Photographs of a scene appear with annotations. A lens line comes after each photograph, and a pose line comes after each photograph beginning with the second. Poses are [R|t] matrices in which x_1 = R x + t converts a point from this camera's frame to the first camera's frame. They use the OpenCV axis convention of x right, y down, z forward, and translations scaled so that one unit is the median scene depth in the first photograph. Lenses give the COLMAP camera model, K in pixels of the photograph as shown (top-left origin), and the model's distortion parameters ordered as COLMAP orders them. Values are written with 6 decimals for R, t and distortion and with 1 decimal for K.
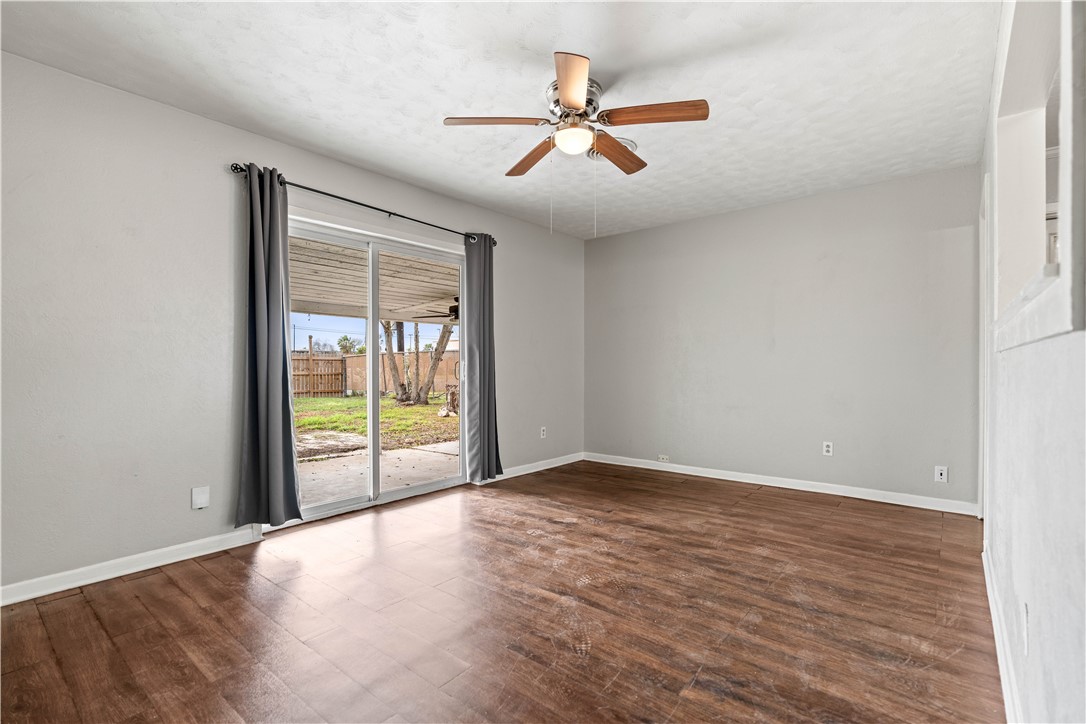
lens RADIAL K [[506.4, 0, 543.4], [0, 506.4, 370.3], [0, 0, 1]] dist [0.000105, 0.000368]
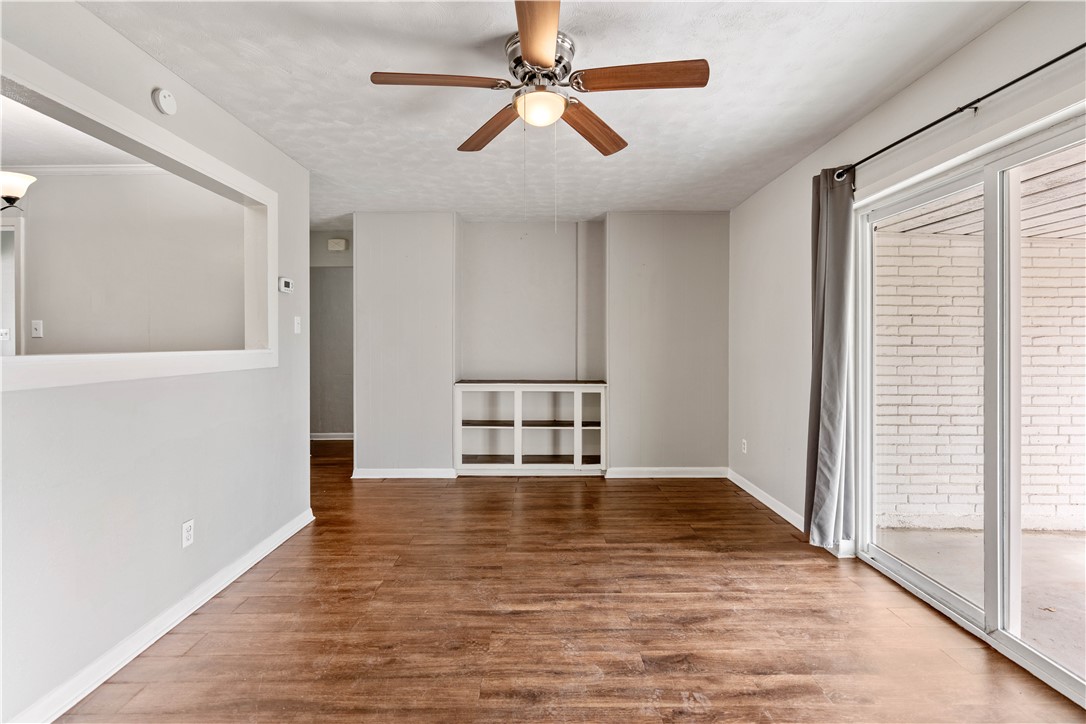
lens RADIAL K [[504.5, 0, 546.9], [0, 504.5, 342.0], [0, 0, 1]] dist [0.000055, 0.000228]
pose [[-0.771794, 0.004623, -0.635855, 0.489481], [-0.001142, 0.999962, 0.008656, -0.082921], [0.635871, 0.007406, -0.771760, 1.416980]]
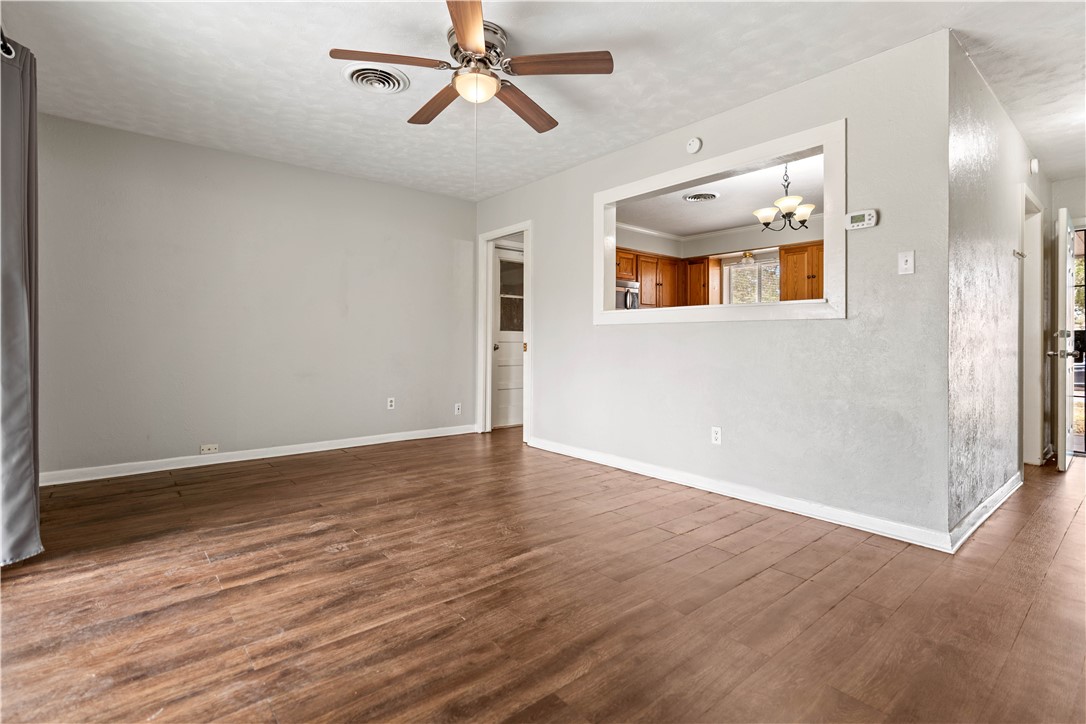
lens RADIAL K [[504.5, 0, 546.9], [0, 504.5, 342.0], [0, 0, 1]] dist [0.000055, 0.000228]
pose [[0.187060, 0.002821, 0.982344, -0.734234], [0.001388, 0.999994, -0.003136, 0.024219], [-0.982347, 0.001950, 0.187055, 0.603518]]
